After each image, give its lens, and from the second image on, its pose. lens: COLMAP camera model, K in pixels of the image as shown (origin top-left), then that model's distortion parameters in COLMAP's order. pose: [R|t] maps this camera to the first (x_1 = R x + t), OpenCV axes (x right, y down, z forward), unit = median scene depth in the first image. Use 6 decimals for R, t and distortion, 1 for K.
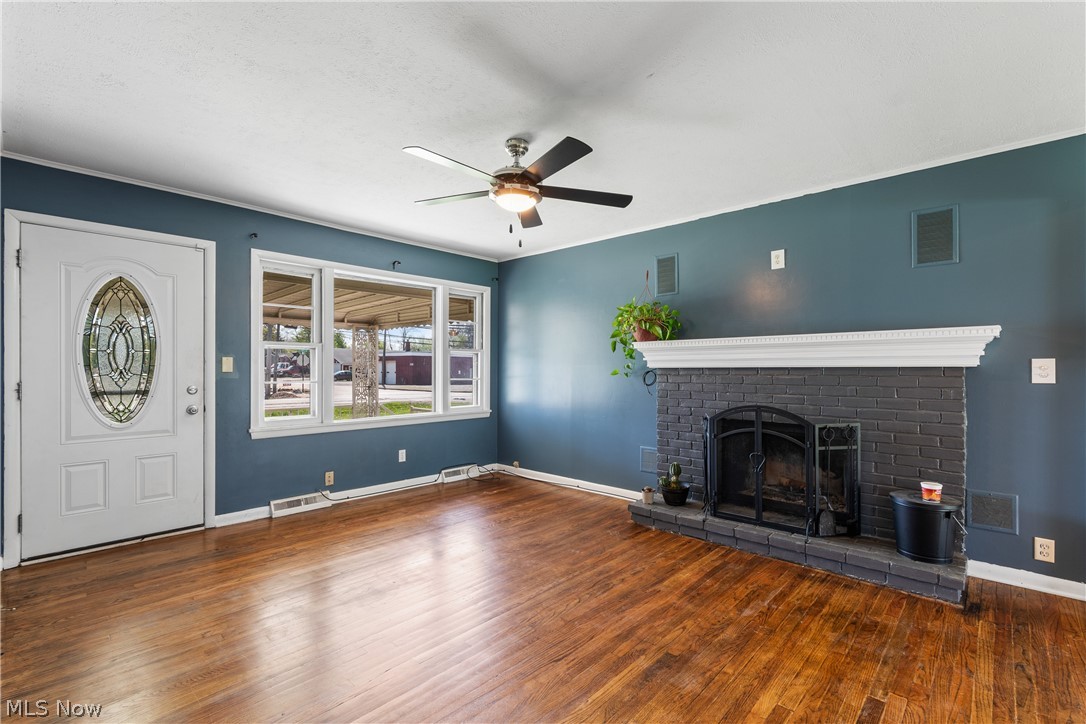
lens RADIAL K [[484.8, 0, 548.0], [0, 484.8, 360.8], [0, 0, 1]] dist [0.001286, -0.000888]
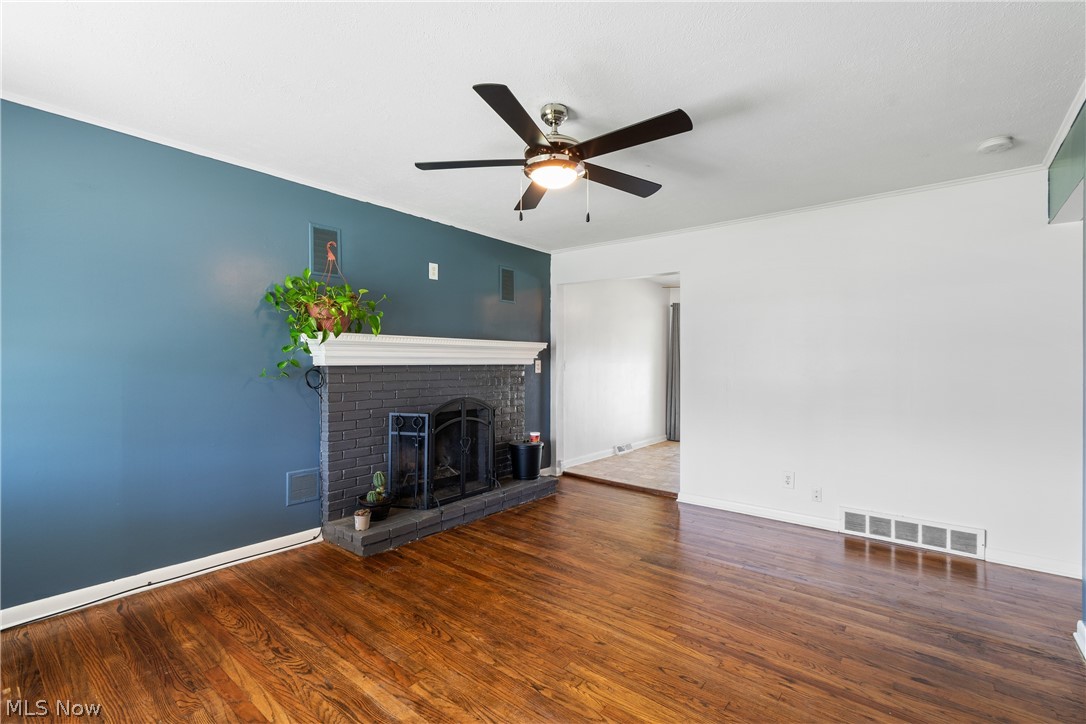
lens RADIAL K [[484.8, 0, 548.2], [0, 484.8, 363.6], [0, 0, 1]] dist [0.001286, -0.000888]
pose [[-0.067261, 0.001132, 0.997735, -0.718338], [-0.013208, 0.999911, -0.002025, 0.009306], [-0.997648, -0.013315, -0.067240, 0.832393]]
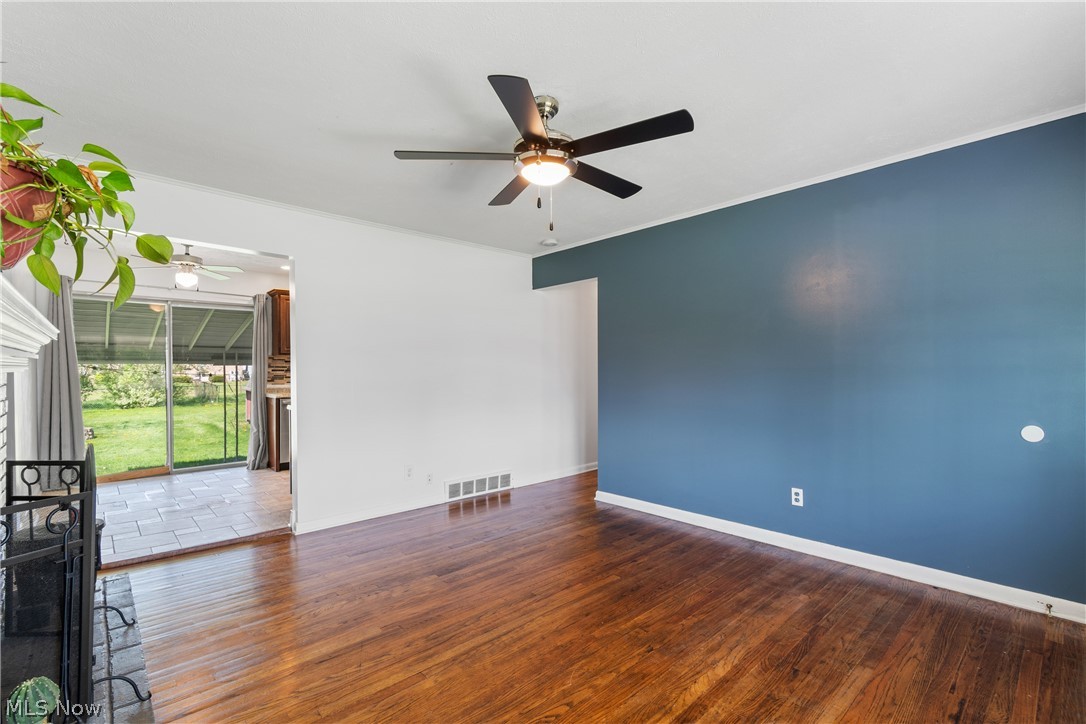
lens RADIAL K [[484.8, 0, 542.5], [0, 484.8, 368.9], [0, 0, 1]] dist [0.001286, -0.000888]
pose [[-0.996136, 0.009996, 0.087255, -0.109285], [0.009321, 0.999923, -0.008145, 0.006879], [-0.087330, -0.007300, -0.996153, 1.436493]]
